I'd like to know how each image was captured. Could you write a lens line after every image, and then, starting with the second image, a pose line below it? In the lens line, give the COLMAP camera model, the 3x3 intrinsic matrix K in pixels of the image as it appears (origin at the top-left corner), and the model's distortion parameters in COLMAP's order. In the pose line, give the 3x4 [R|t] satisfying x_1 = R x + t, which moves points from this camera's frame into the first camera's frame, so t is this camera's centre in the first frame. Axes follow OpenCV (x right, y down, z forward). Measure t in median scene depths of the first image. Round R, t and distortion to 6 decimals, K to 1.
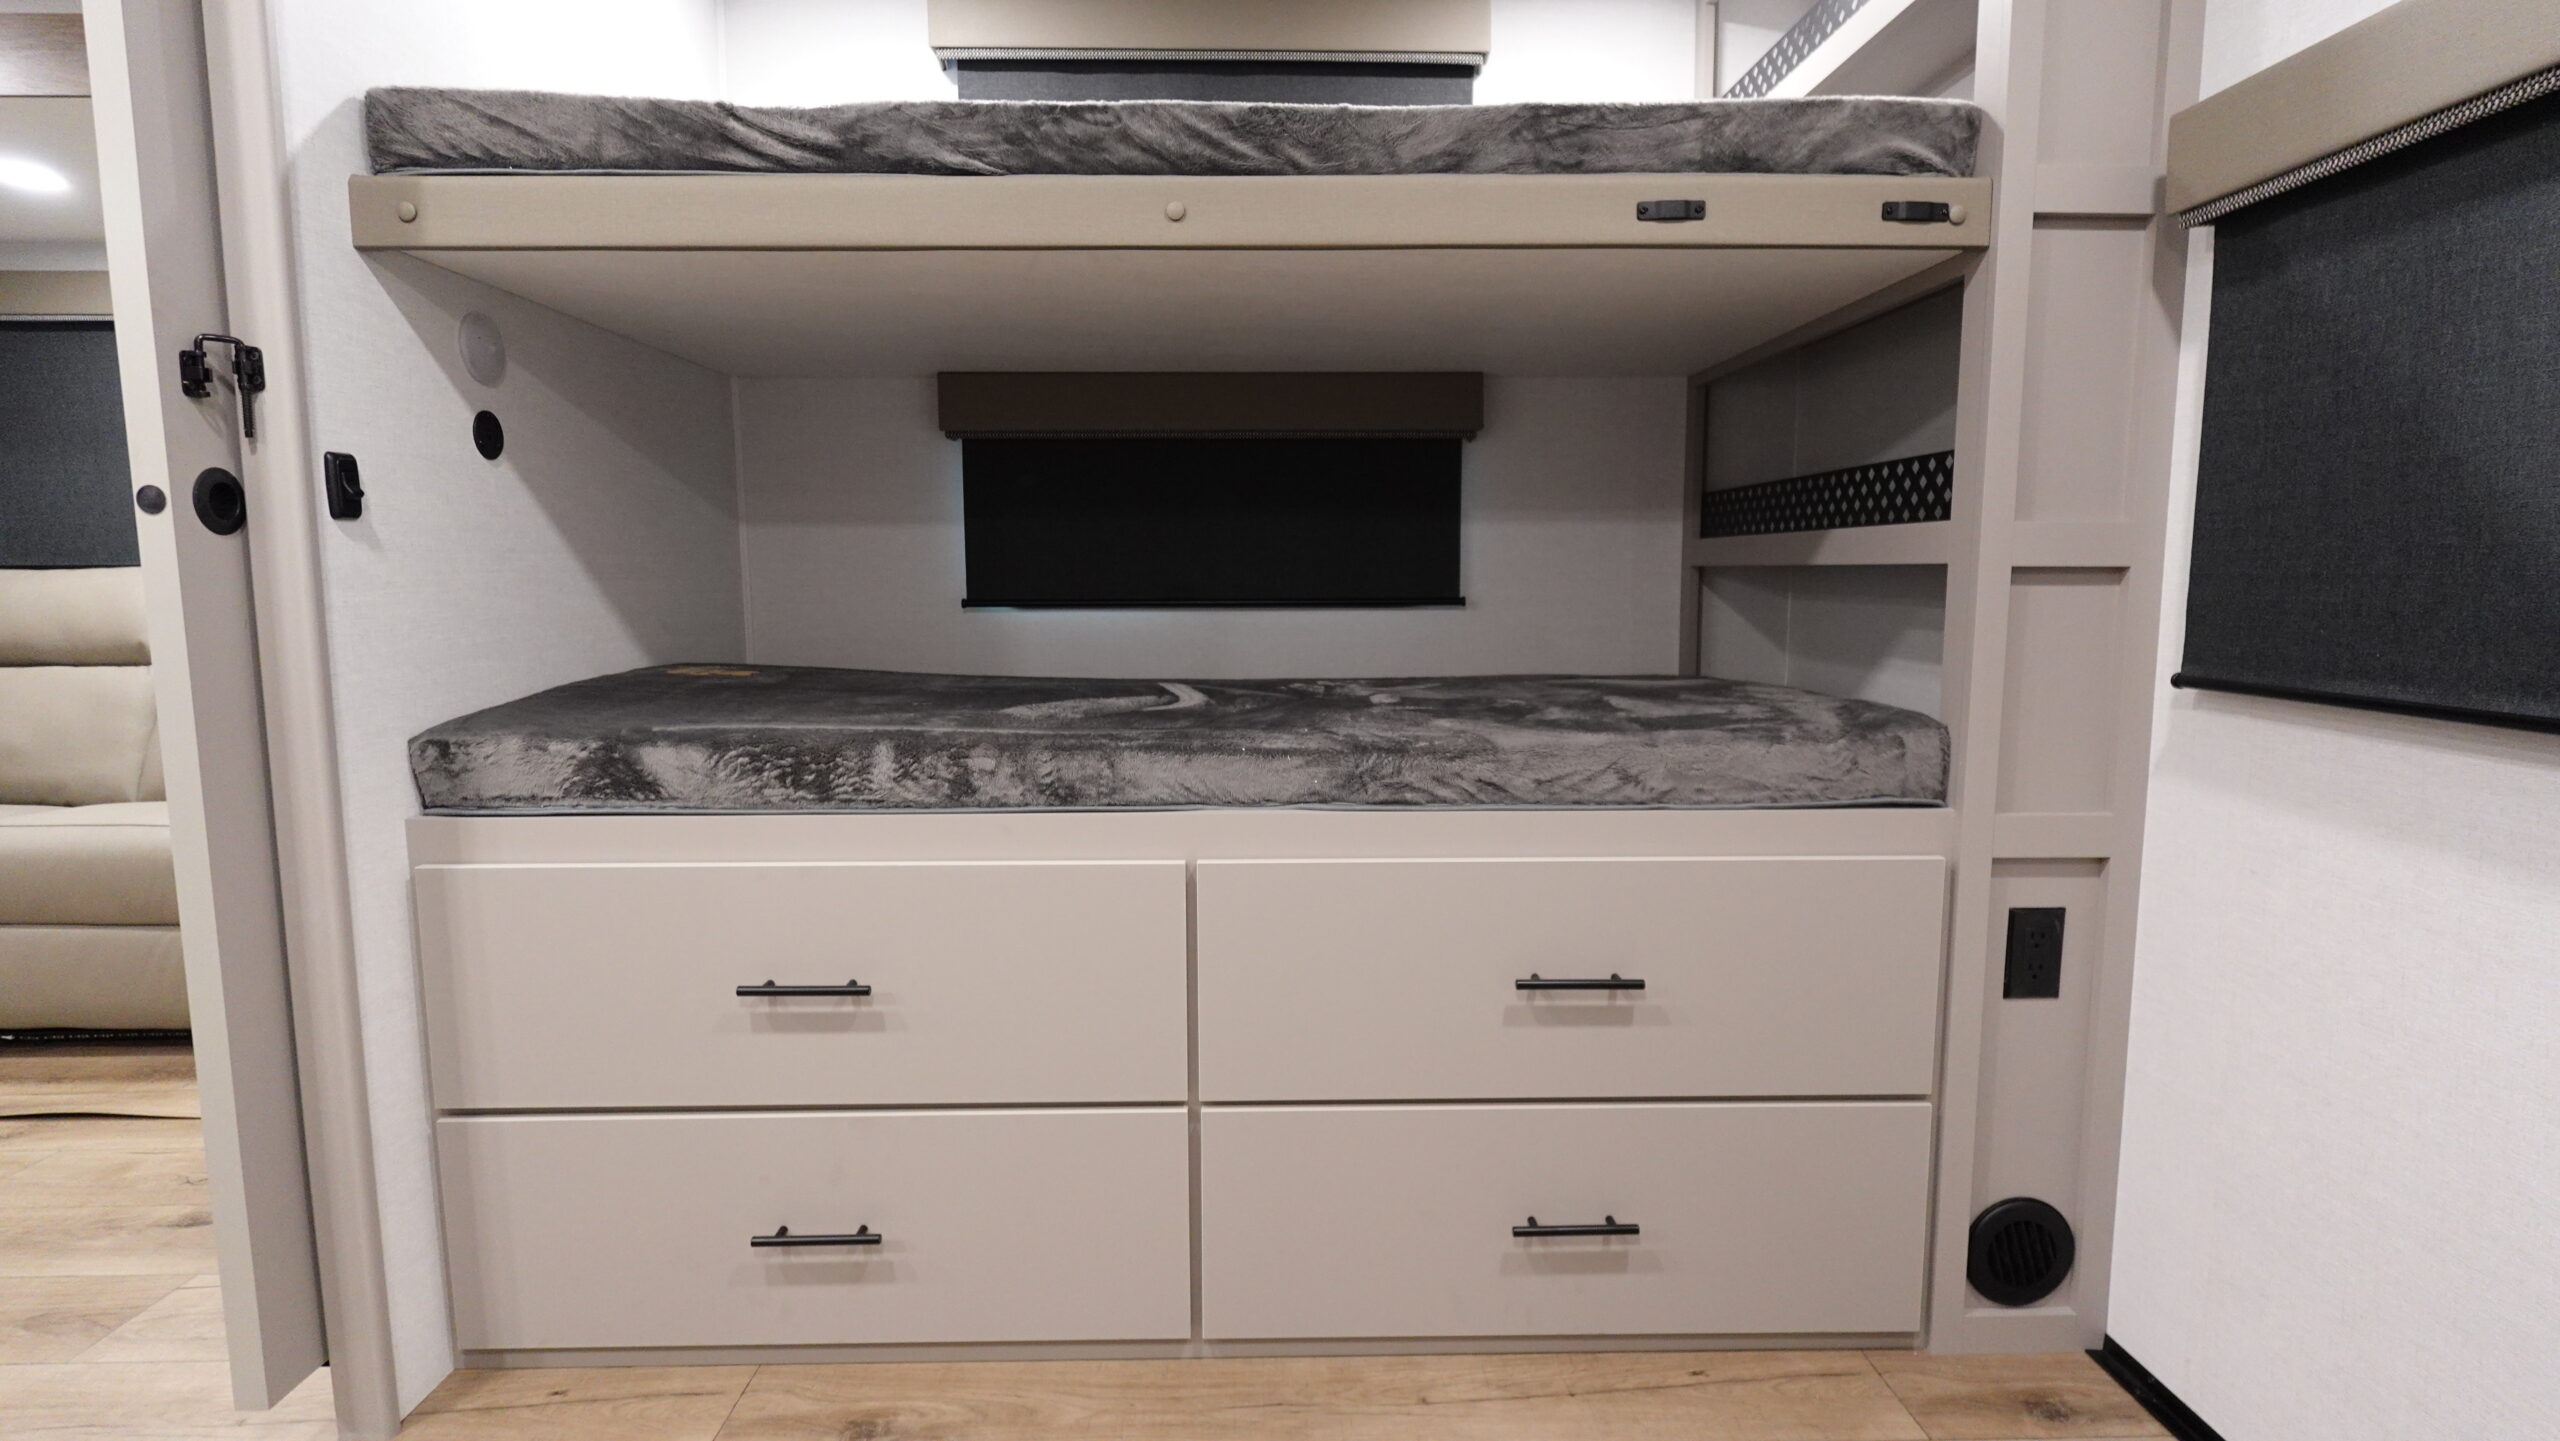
lens RADIAL K [[1296.2, 0, 1279.6], [0, 1296.2, 722.5], [0, 0, 1]] dist [-0.001070, -0.000559]
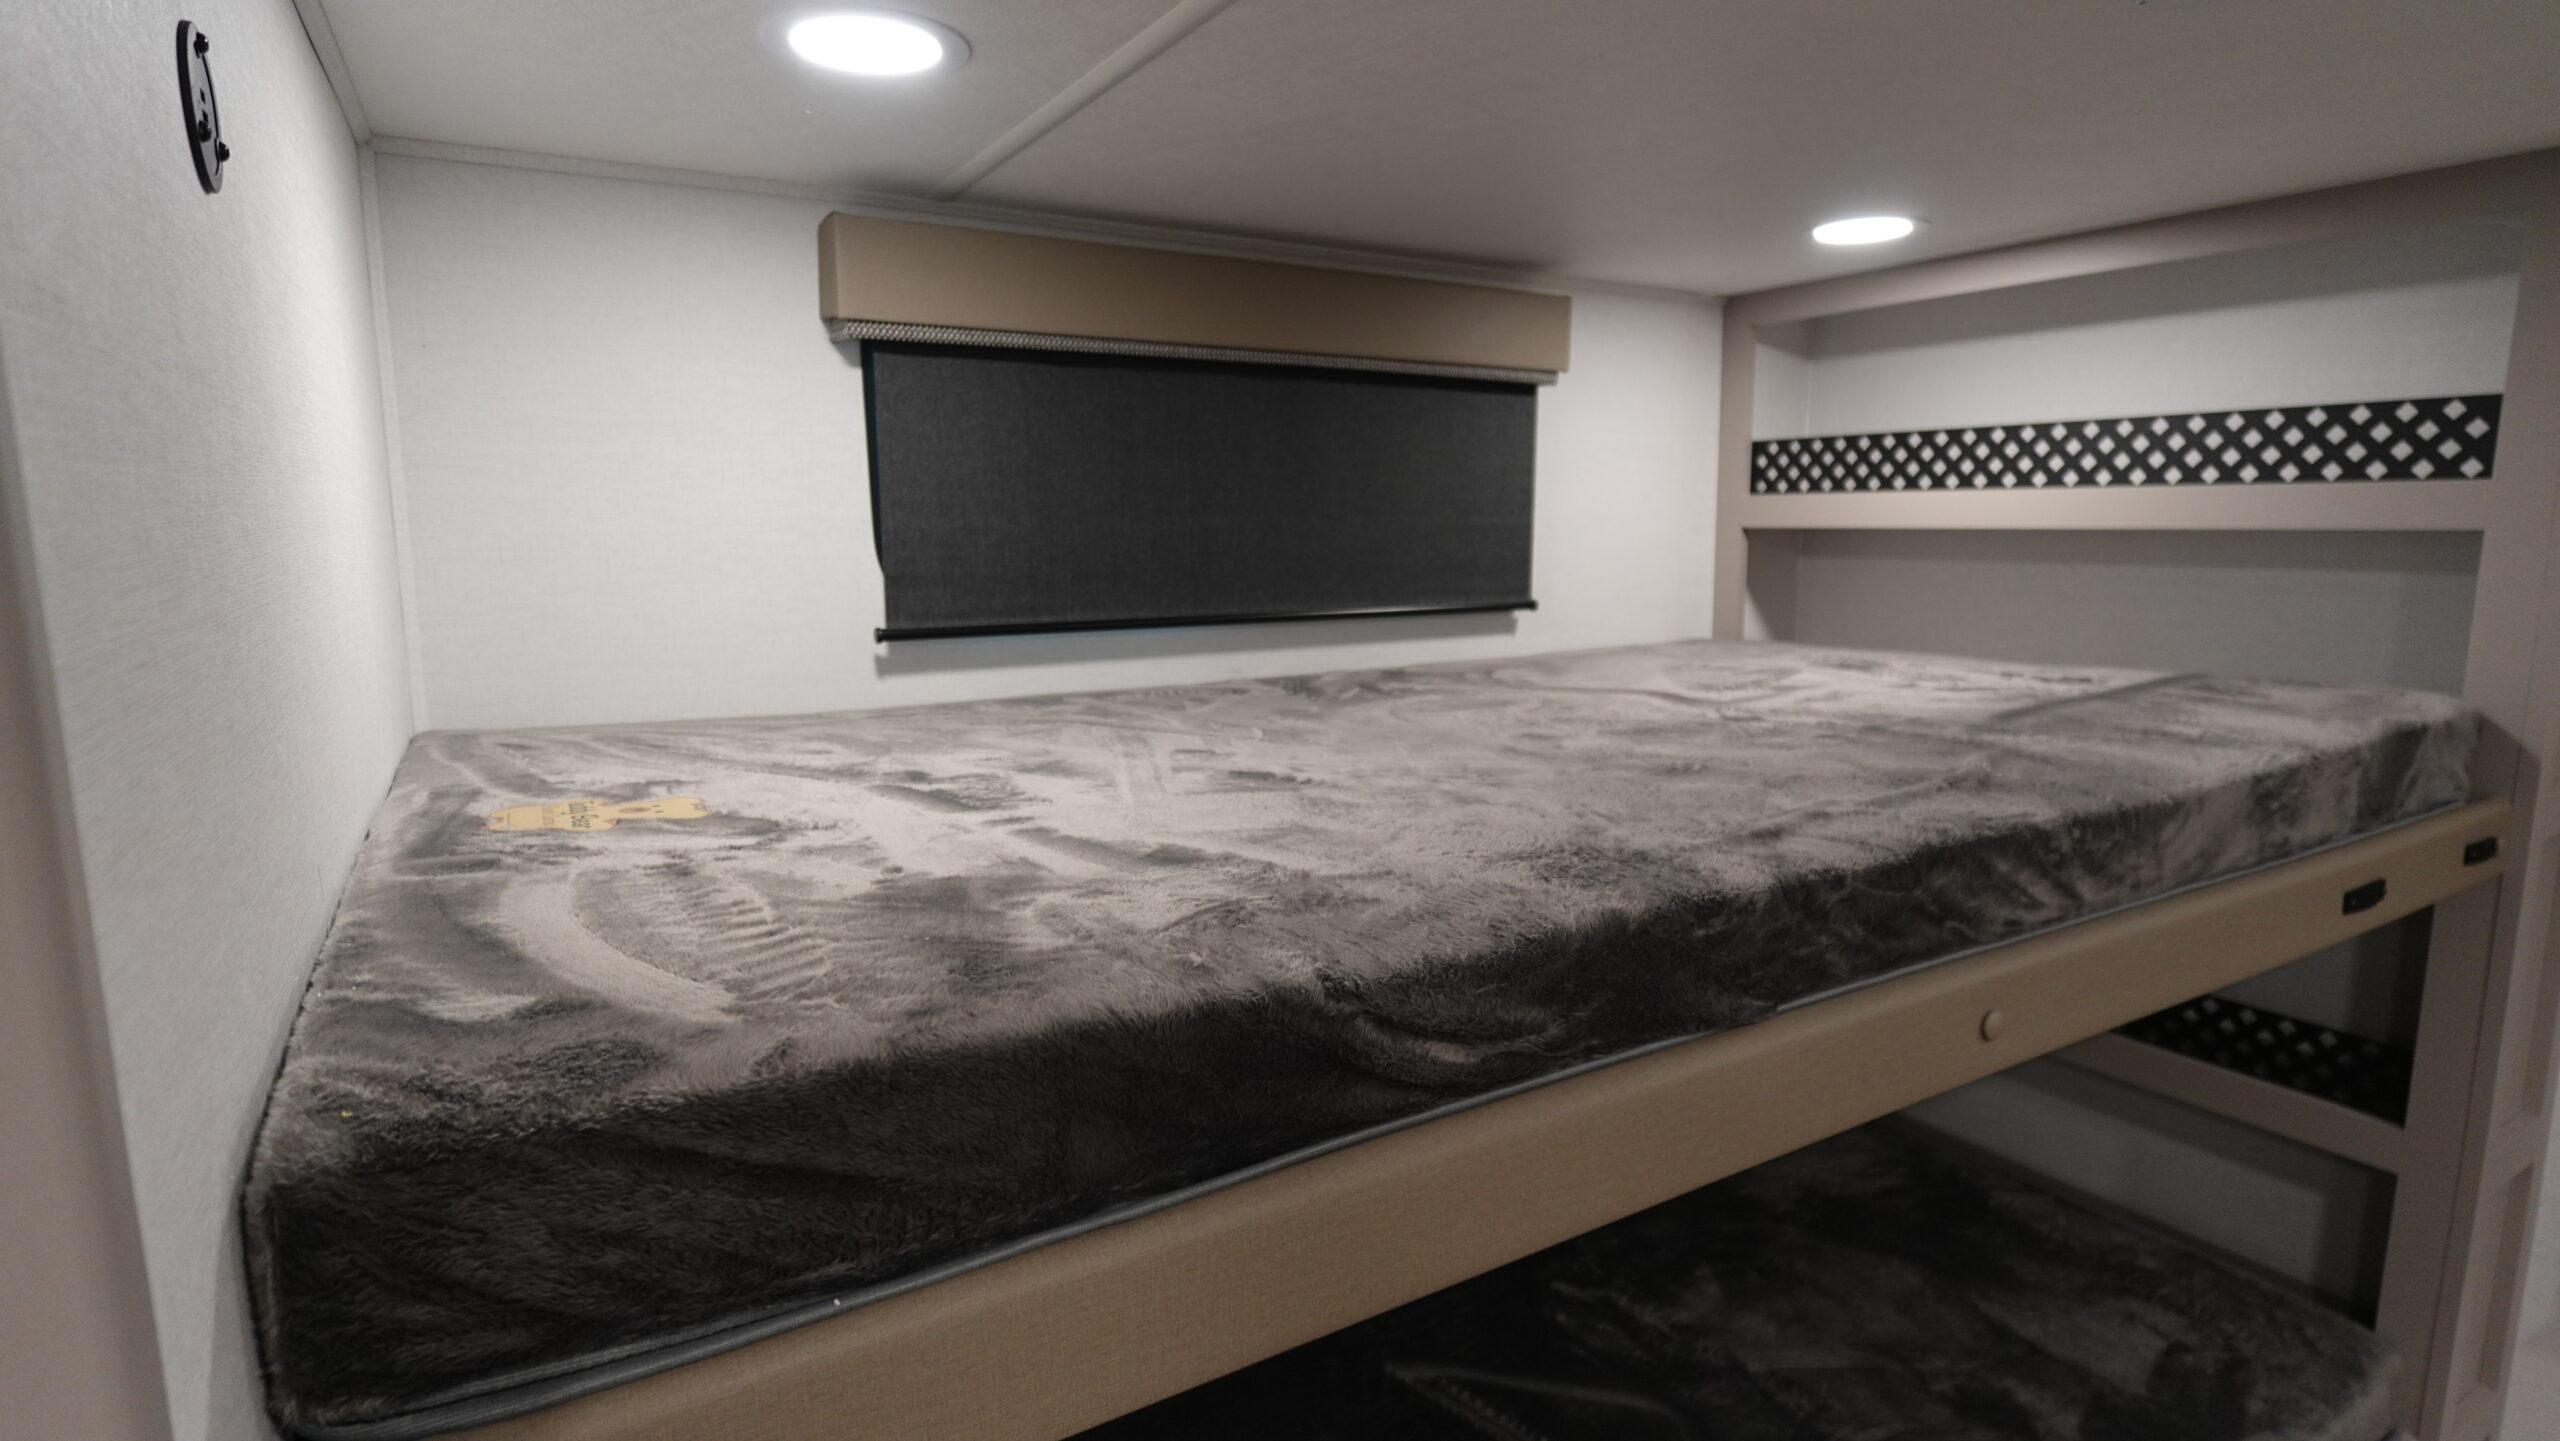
lens RADIAL K [[1296.2, 0, 1280.8], [0, 1296.2, 723.9], [0, 0, 1]] dist [-0.001070, -0.000559]
pose [[0.865676, -0.075280, 0.494912, -0.643716], [0.057036, 0.997023, 0.051891, -0.583198], [-0.497344, -0.016693, 0.867393, 0.655999]]
